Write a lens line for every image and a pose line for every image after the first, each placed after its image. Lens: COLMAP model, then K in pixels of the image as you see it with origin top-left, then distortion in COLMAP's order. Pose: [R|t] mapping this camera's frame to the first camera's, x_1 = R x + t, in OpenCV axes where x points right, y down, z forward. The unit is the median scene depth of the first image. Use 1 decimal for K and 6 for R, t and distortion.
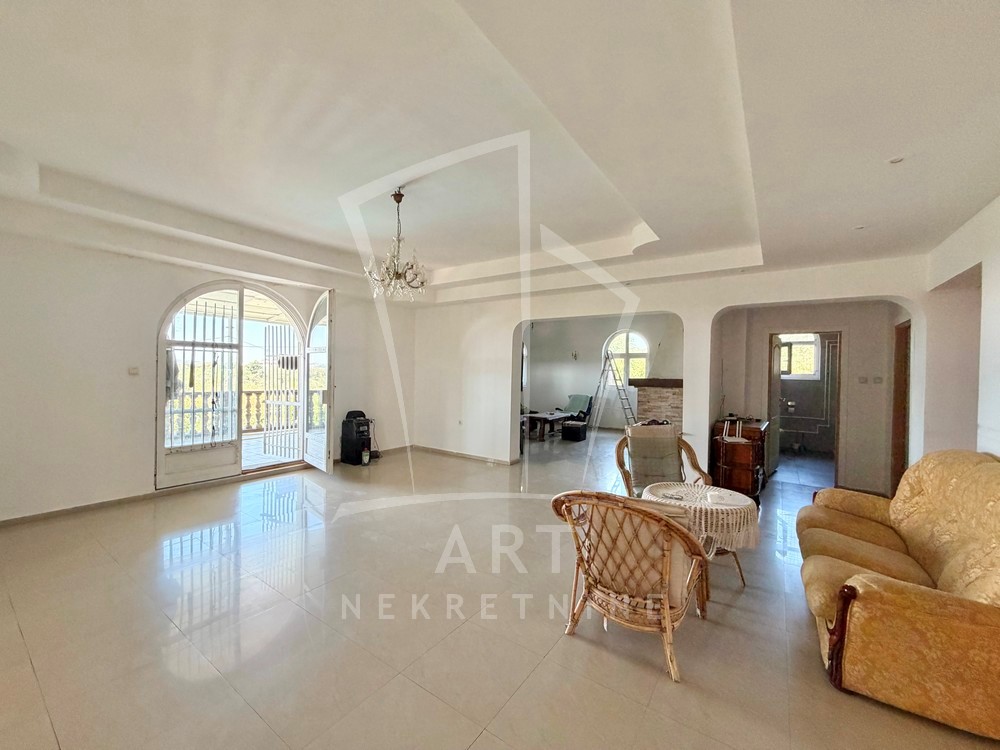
lens RADIAL K [[402.3, 0, 493.4], [0, 402.3, 379.3], [0, 0, 1]] dist [0.000615, -0.000142]
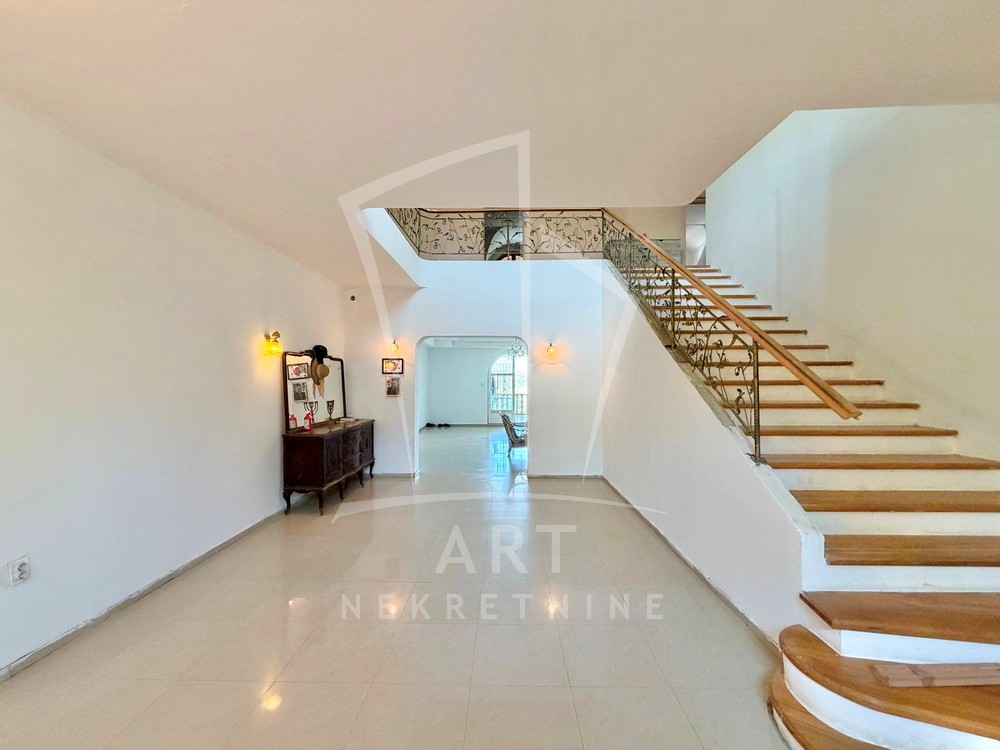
lens RADIAL K [[402.3, 0, 499.6], [0, 402.3, 378.2], [0, 0, 1]] dist [0.000615, -0.000142]
pose [[0.554524, -0.070440, -0.829181, 1.498928], [0.004845, 0.996668, -0.081427, 0.157964], [0.832154, 0.041136, 0.553017, -0.517992]]
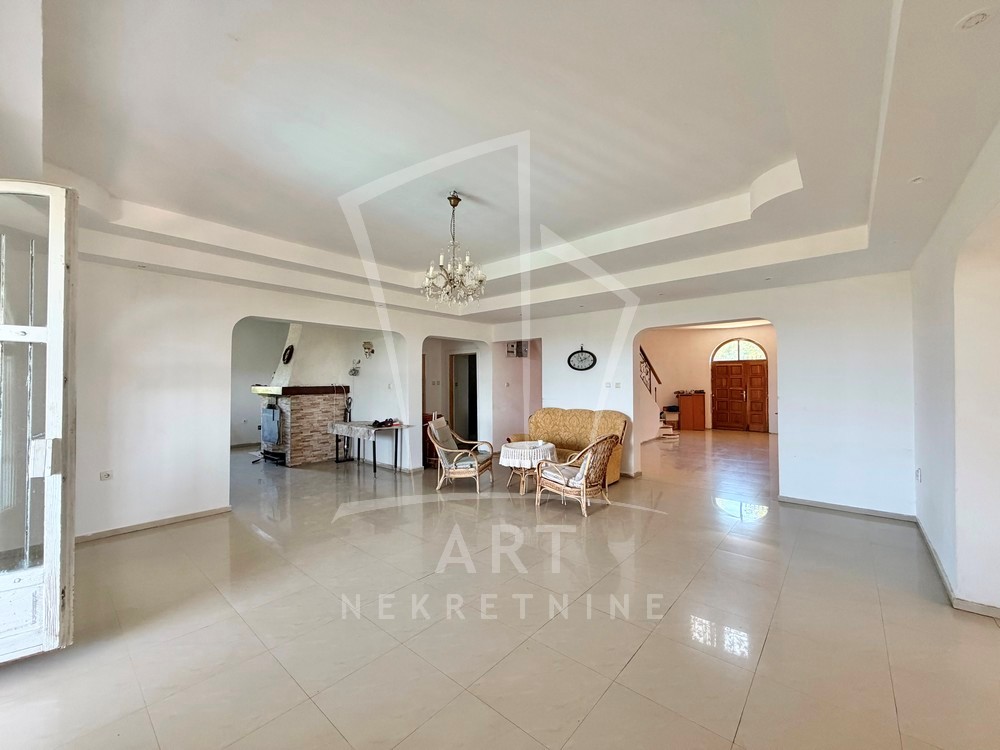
lens RADIAL K [[402.3, 0, 496.7], [0, 402.3, 374.0], [0, 0, 1]] dist [0.000615, -0.000142]
pose [[0.105443, 0.001228, 0.994425, -0.787352], [0.023733, 0.999711, -0.003751, -0.024619], [-0.994142, 0.023996, 0.105383, 0.542641]]
